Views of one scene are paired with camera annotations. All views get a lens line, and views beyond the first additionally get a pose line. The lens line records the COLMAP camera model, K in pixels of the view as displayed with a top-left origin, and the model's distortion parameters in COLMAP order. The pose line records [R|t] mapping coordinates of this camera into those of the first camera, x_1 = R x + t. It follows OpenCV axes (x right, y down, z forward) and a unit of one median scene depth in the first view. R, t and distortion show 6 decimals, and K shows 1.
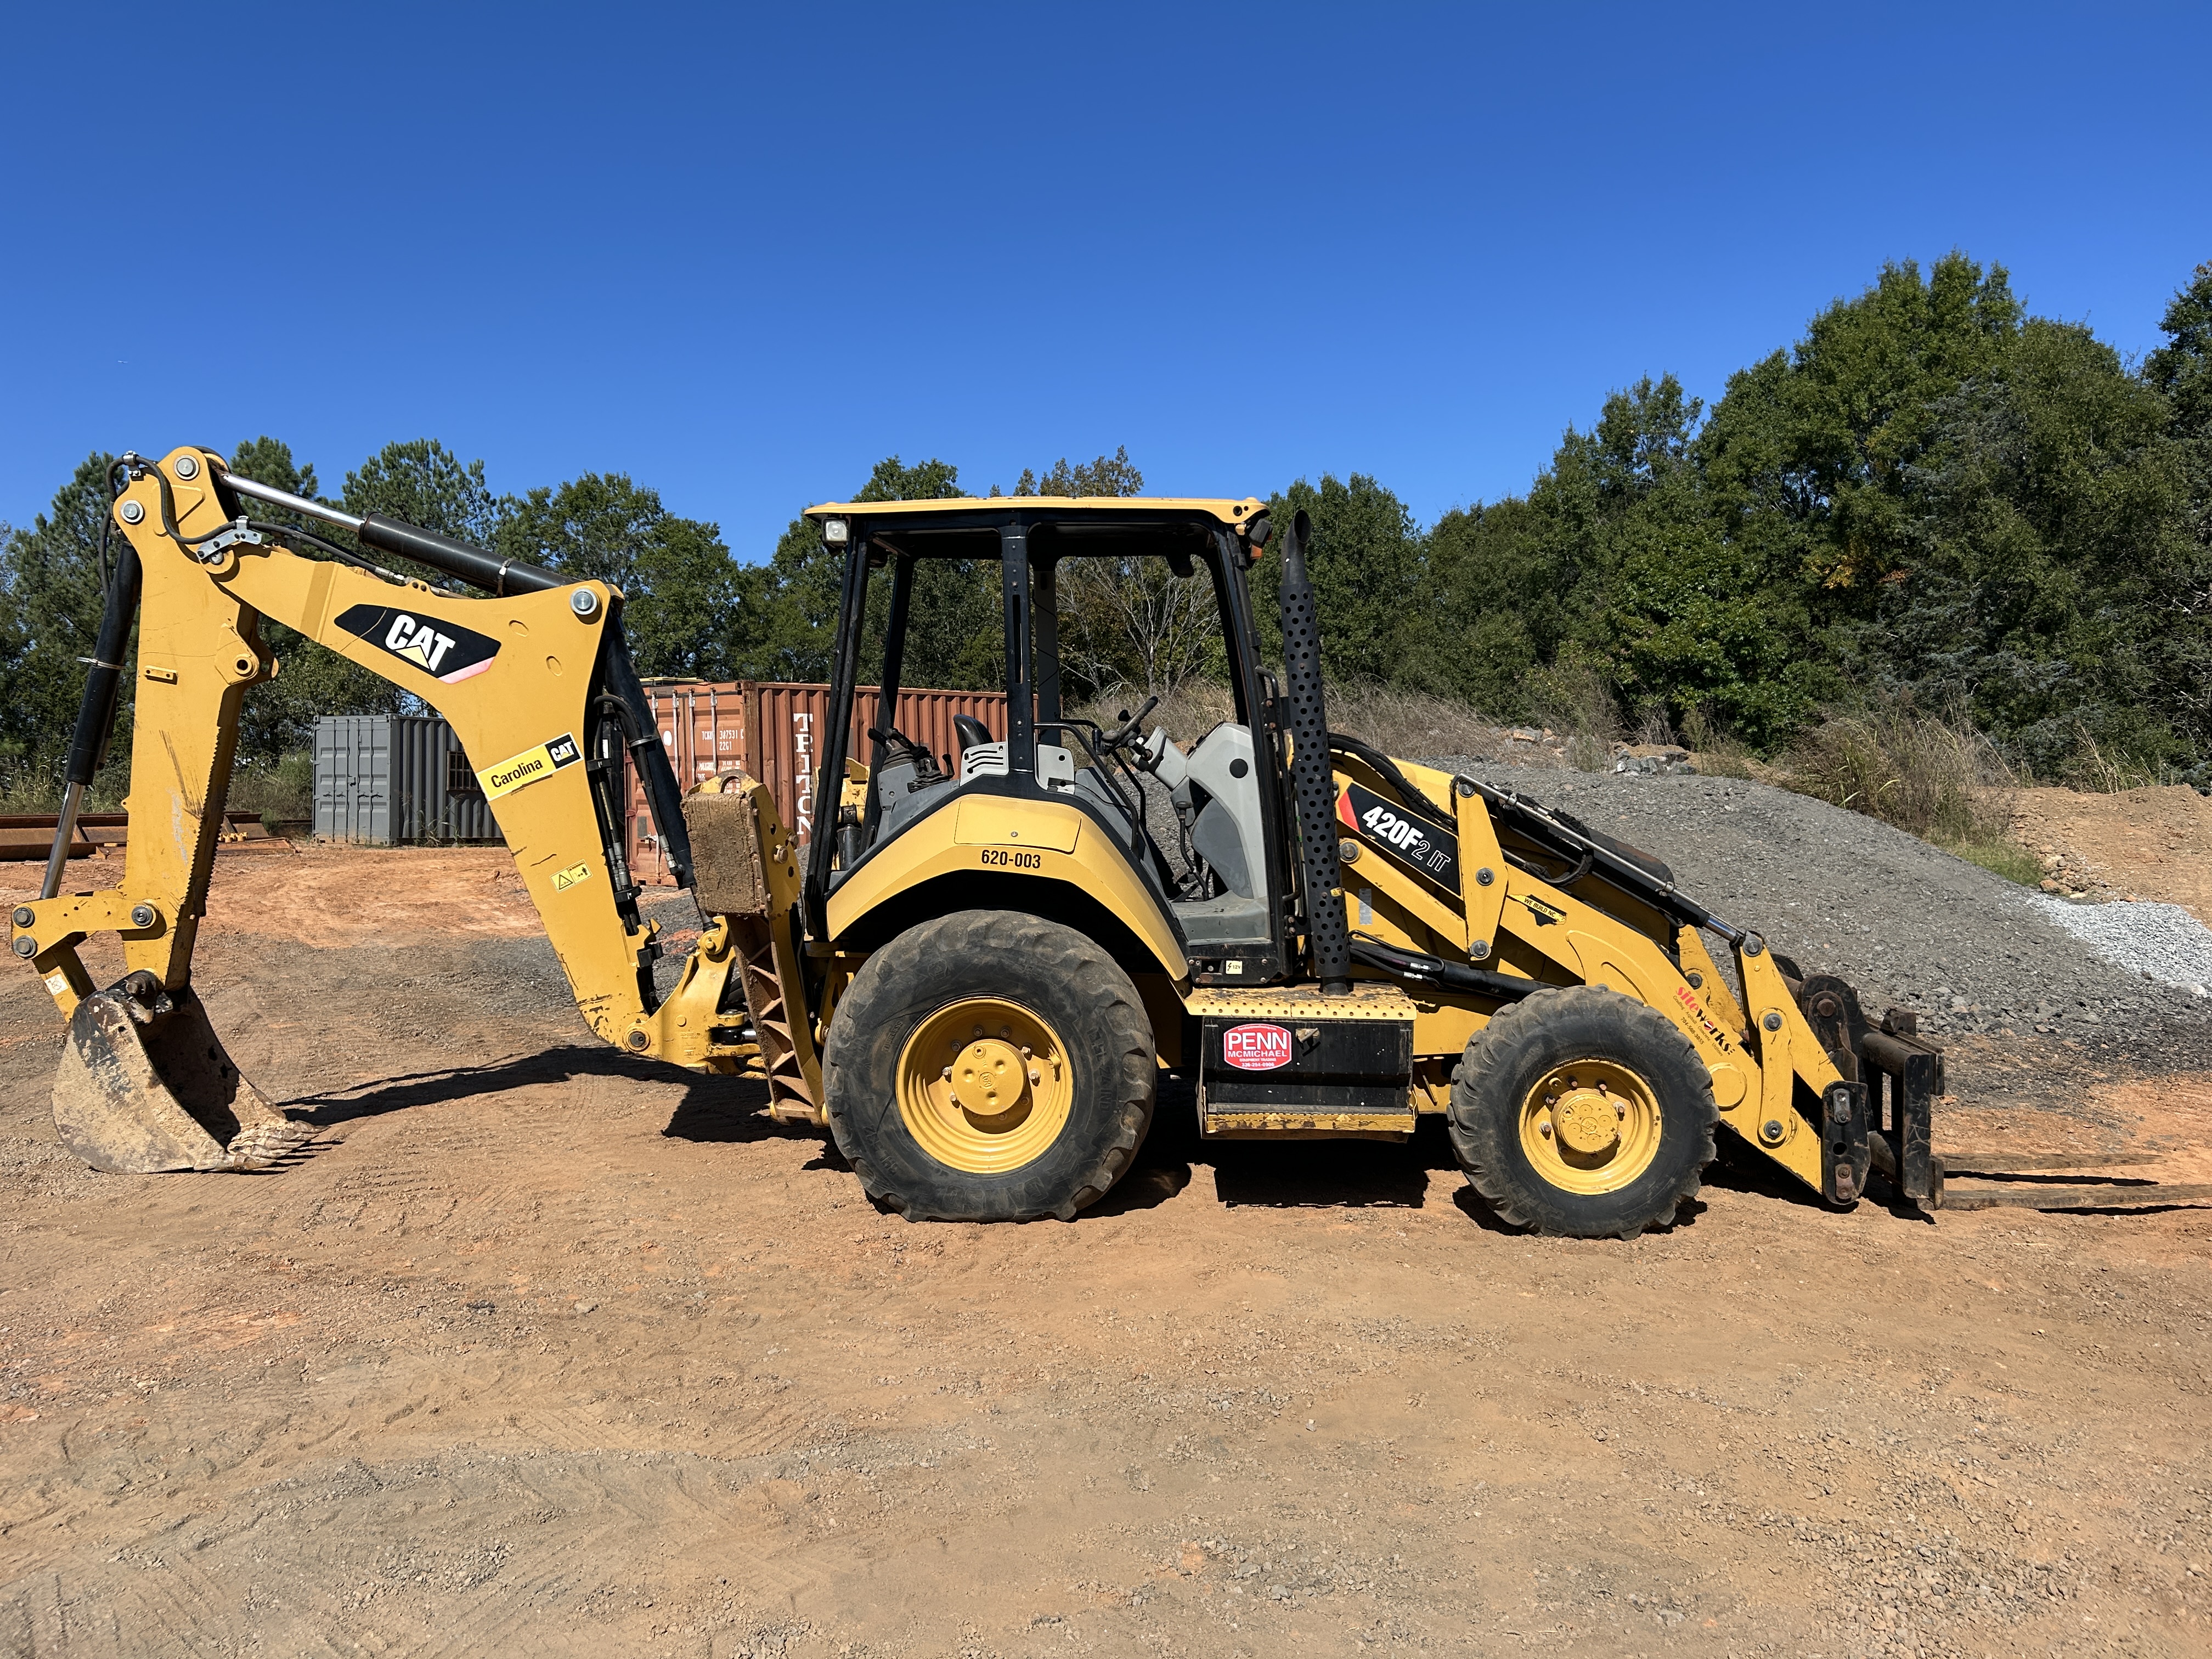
lens RADIAL K [[1667.5, 0, 1094.0], [0, 1667.5, 818.3], [0, 0, 1]] dist [0.048142, -0.047813]
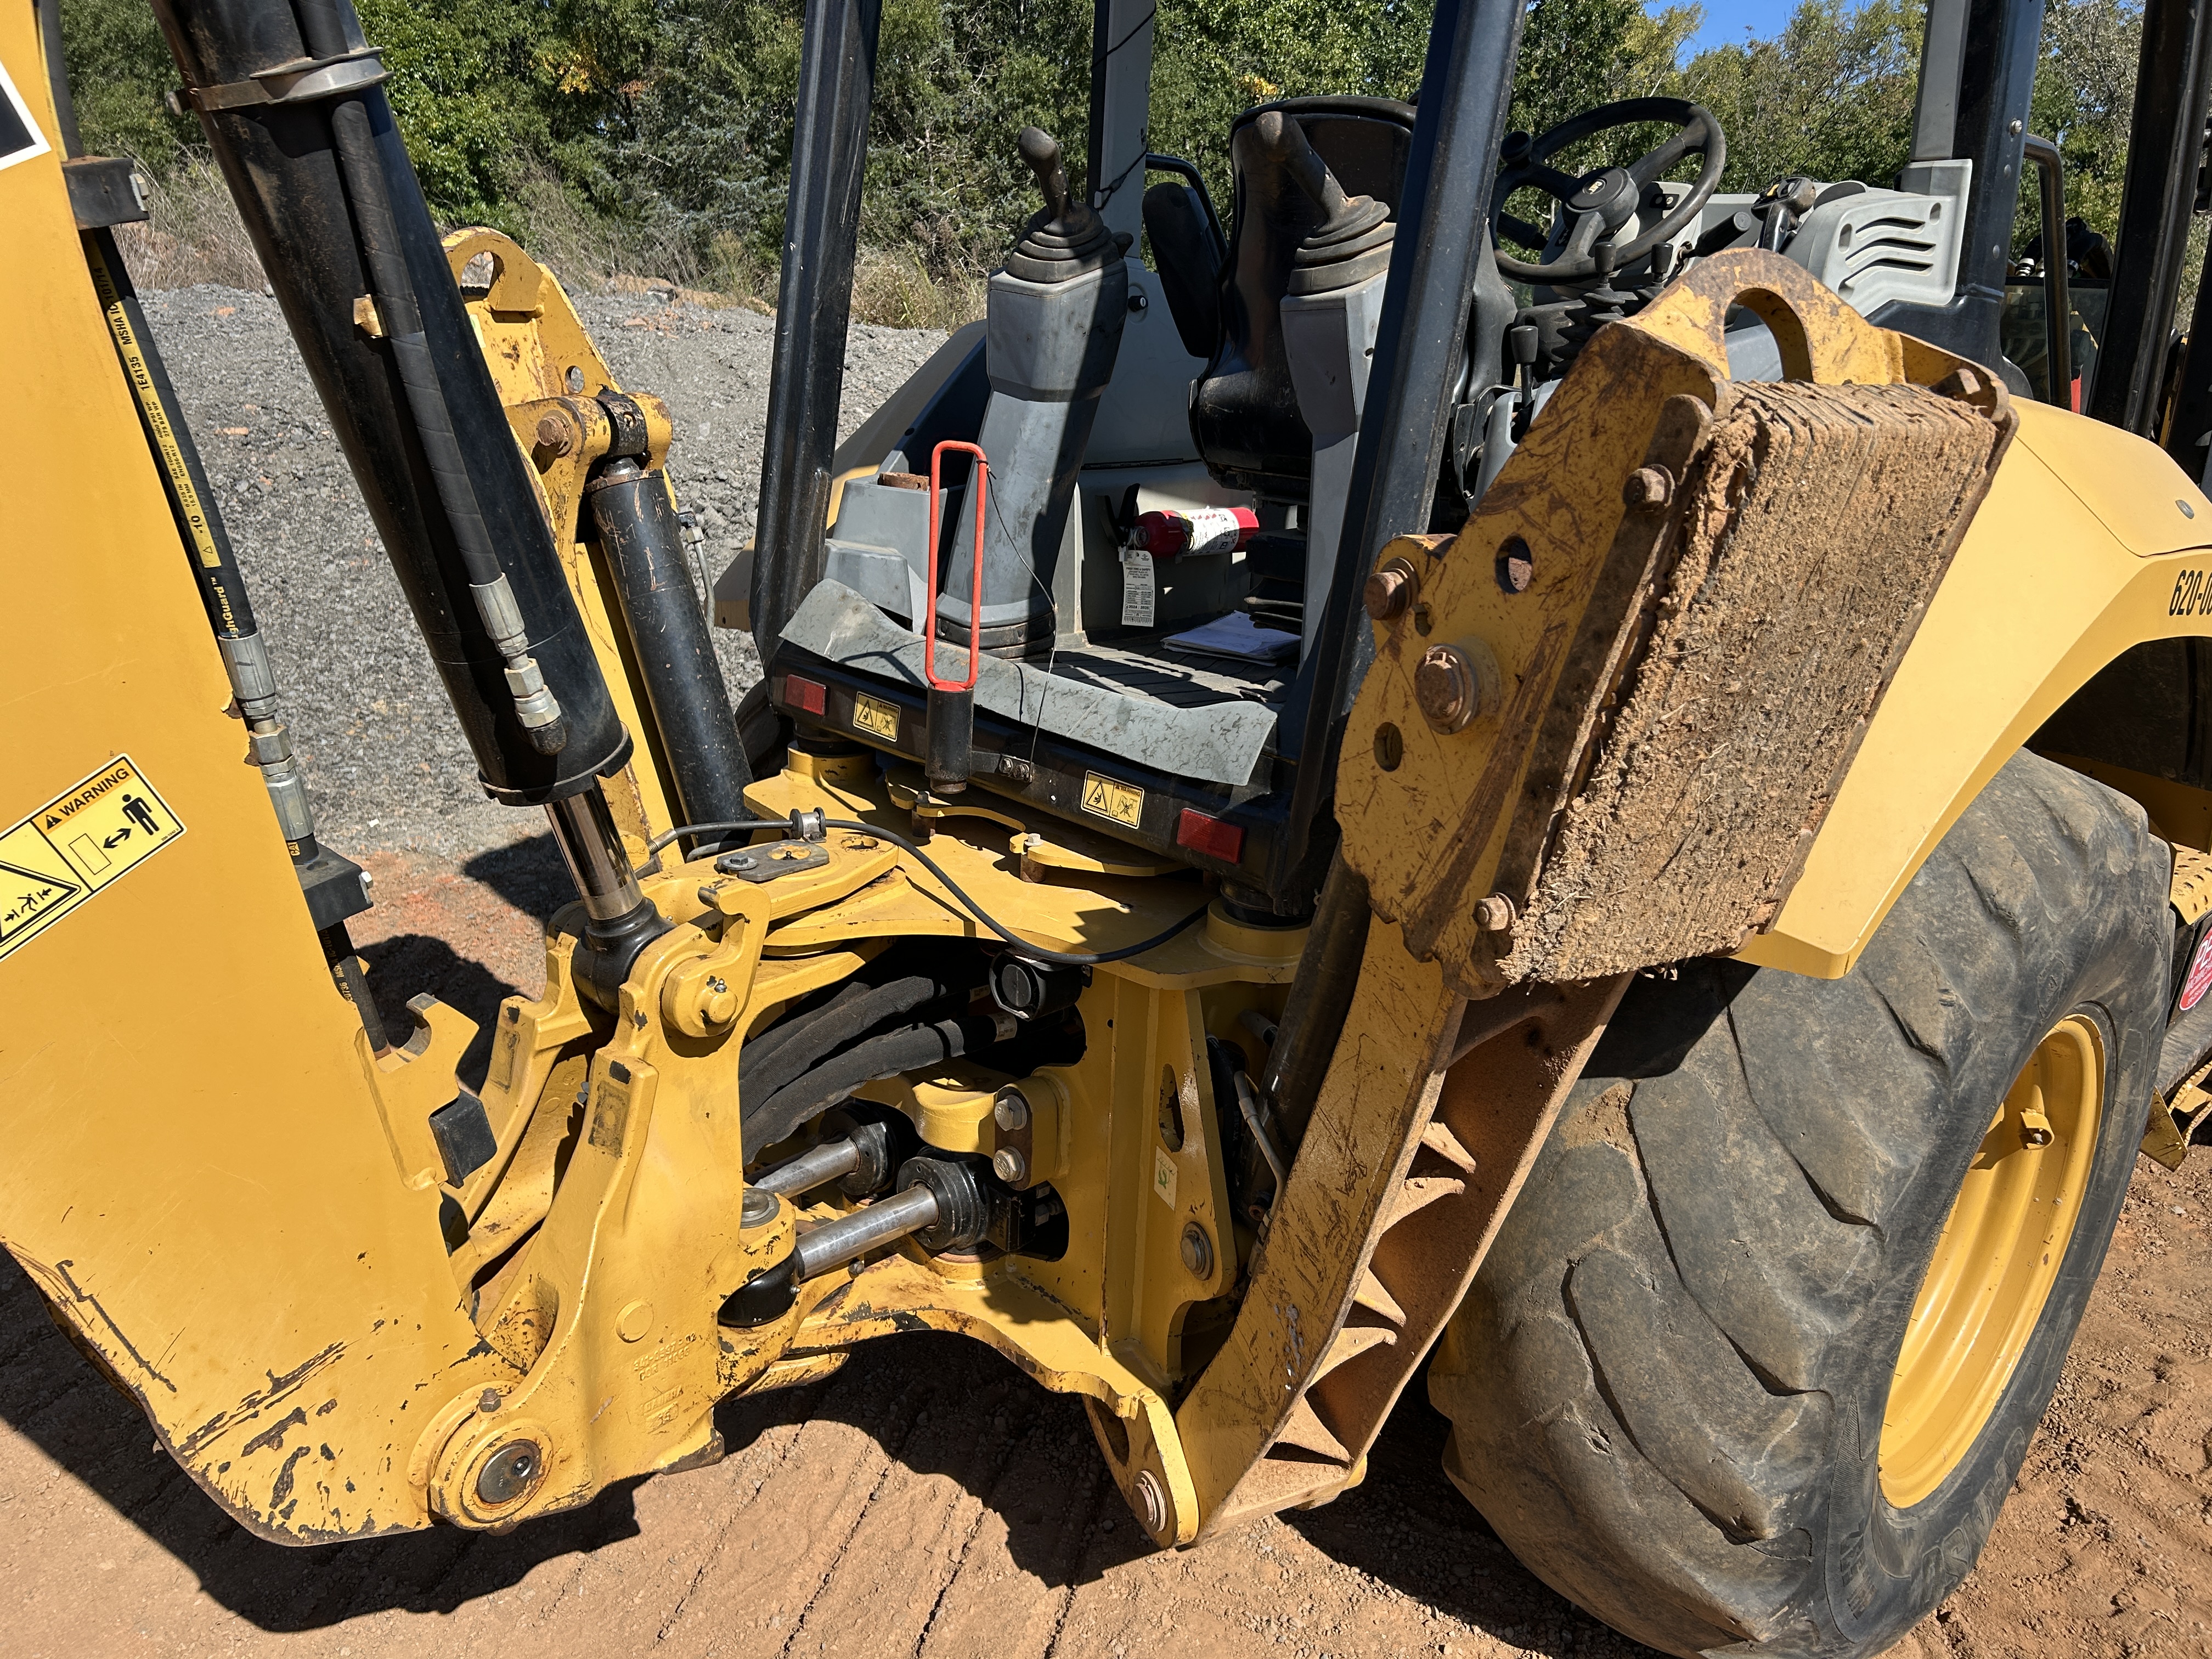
lens RADIAL K [[1667.5, 0, 1100.4], [0, 1667.5, 873.9], [0, 0, 1]] dist [0.048142, -0.047813]
pose [[0.686237, -0.213755, 0.695260, -0.141365], [0.002129, 0.956431, 0.291950, -0.006175], [-0.727375, -0.198866, 0.656794, 0.269017]]
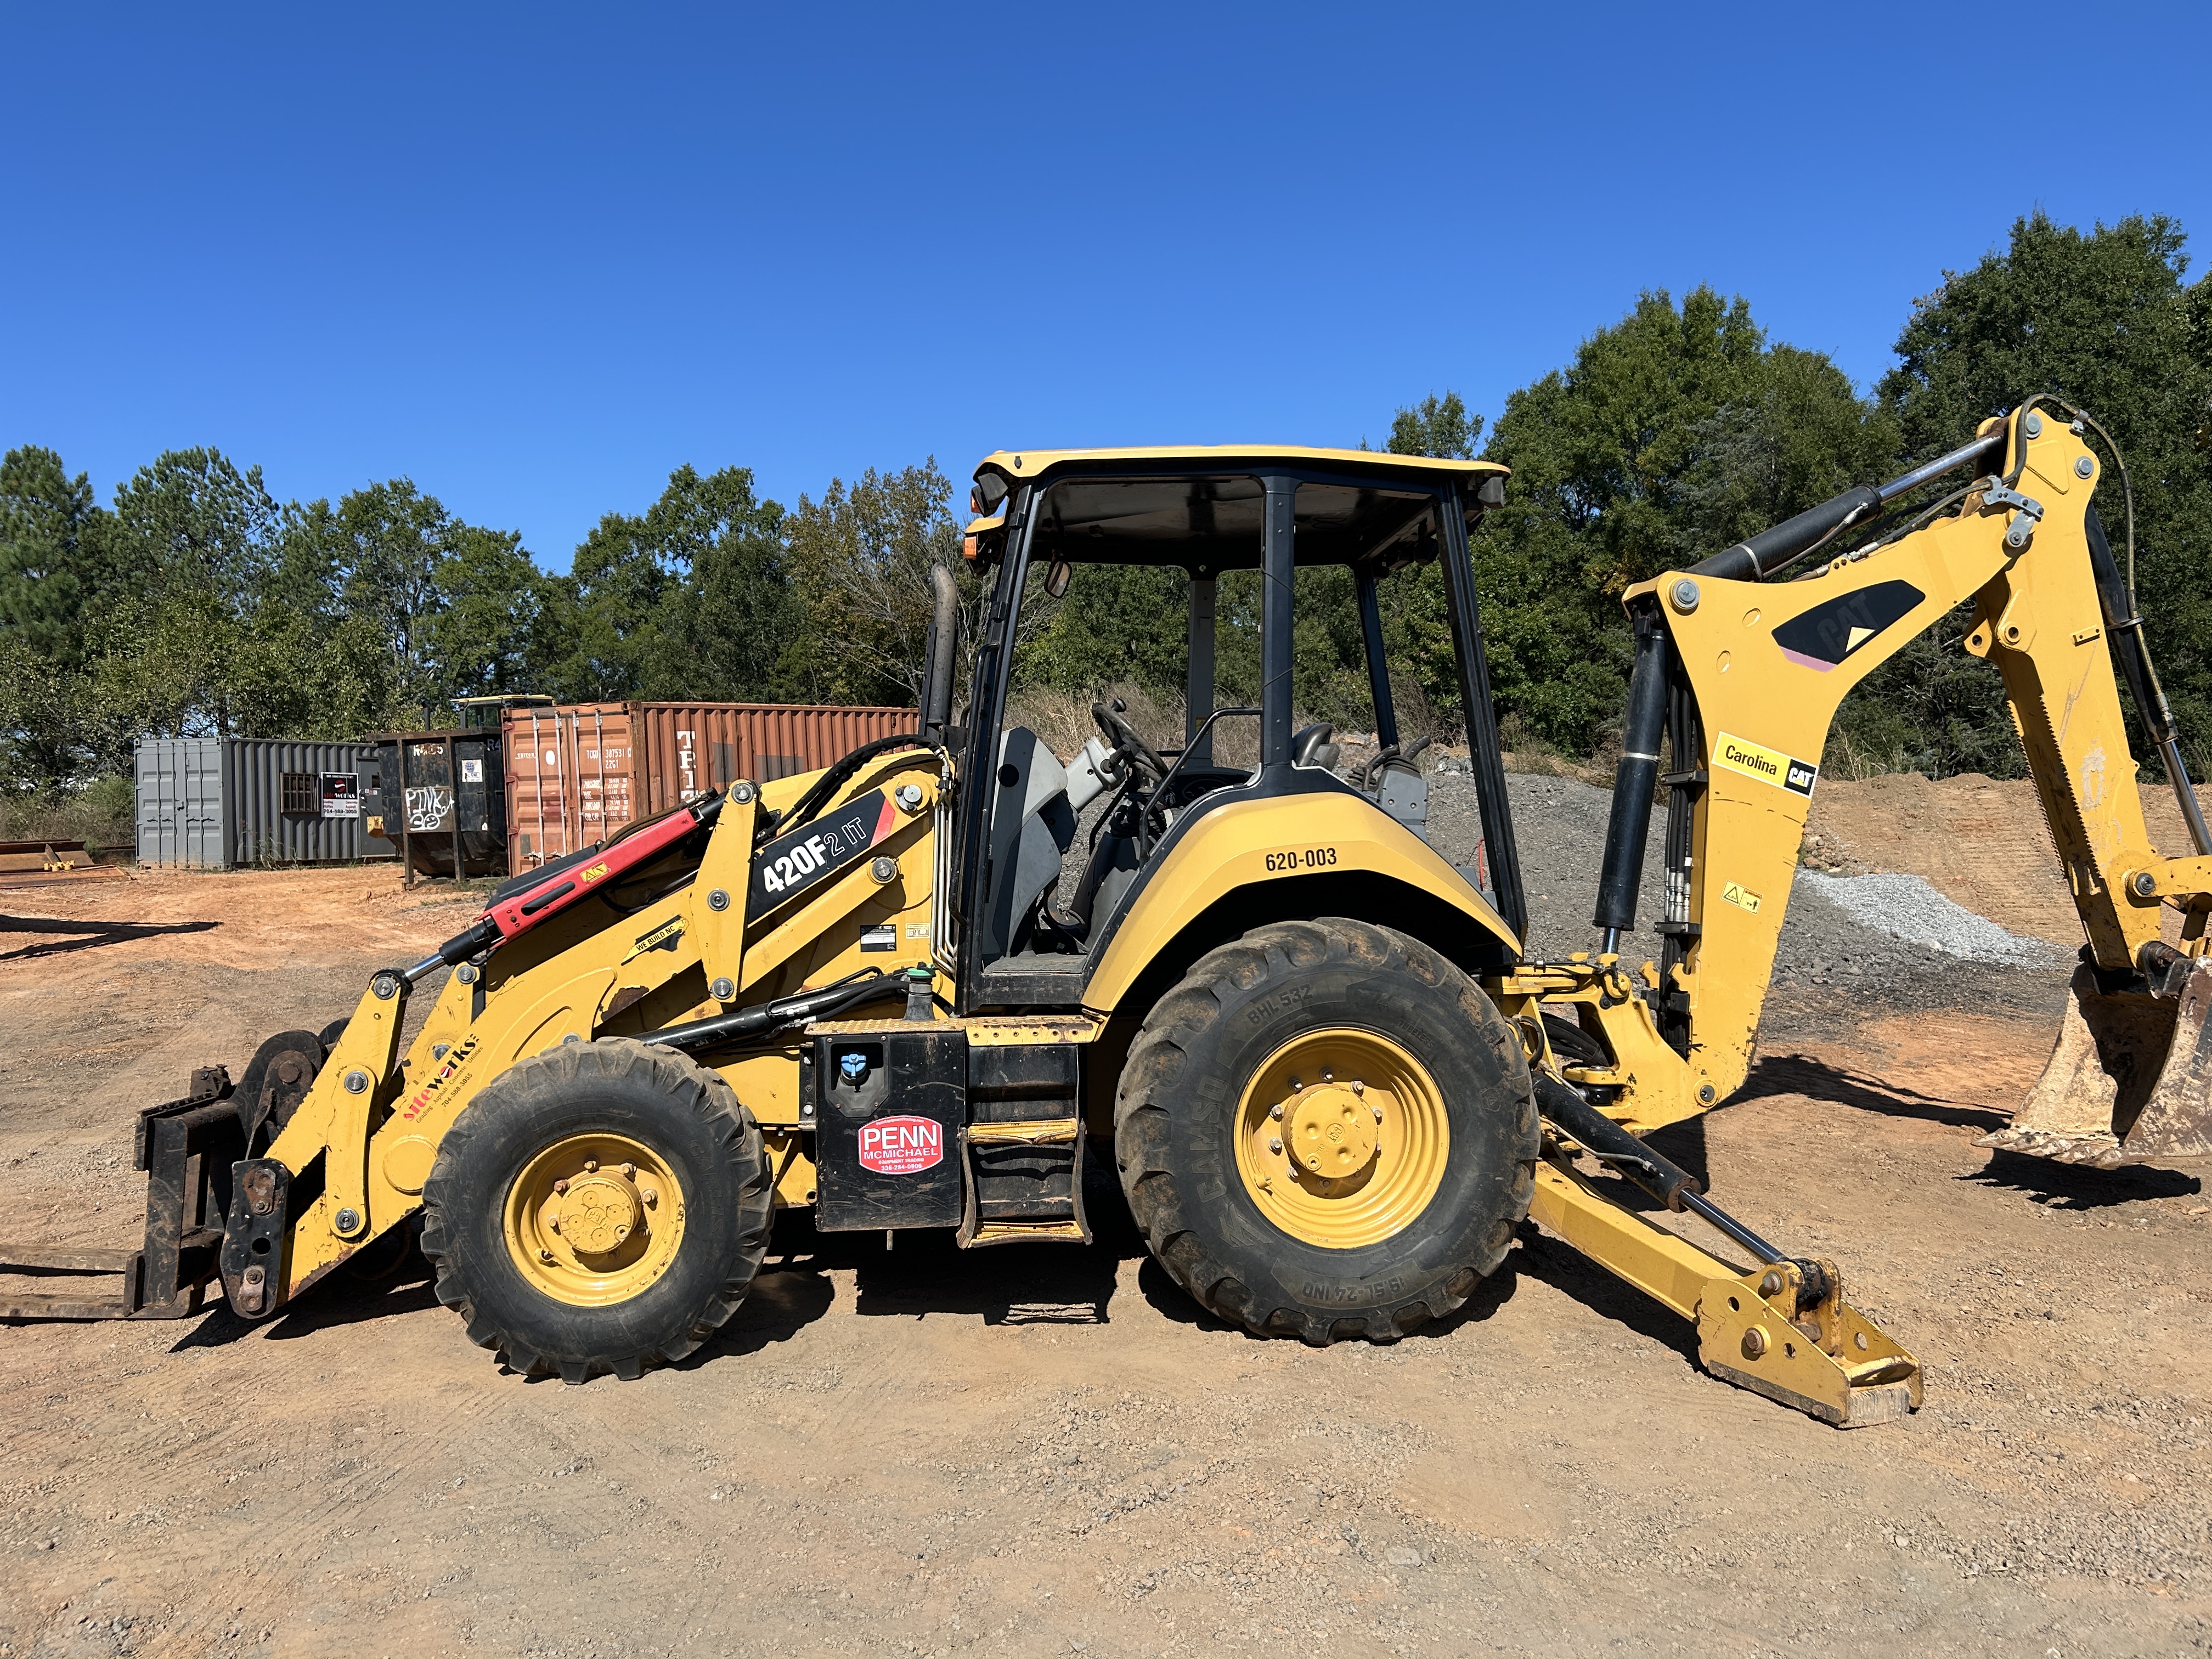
lens RADIAL K [[1667.5, 0, 1102.8], [0, 1667.5, 827.8], [0, 0, 1]] dist [0.048142, -0.047813]
pose [[0.991648, -0.025965, 0.126336, -0.050722], [0.025346, 0.999658, 0.006501, -0.002887], [-0.126462, -0.003245, 0.991966, -0.069350]]
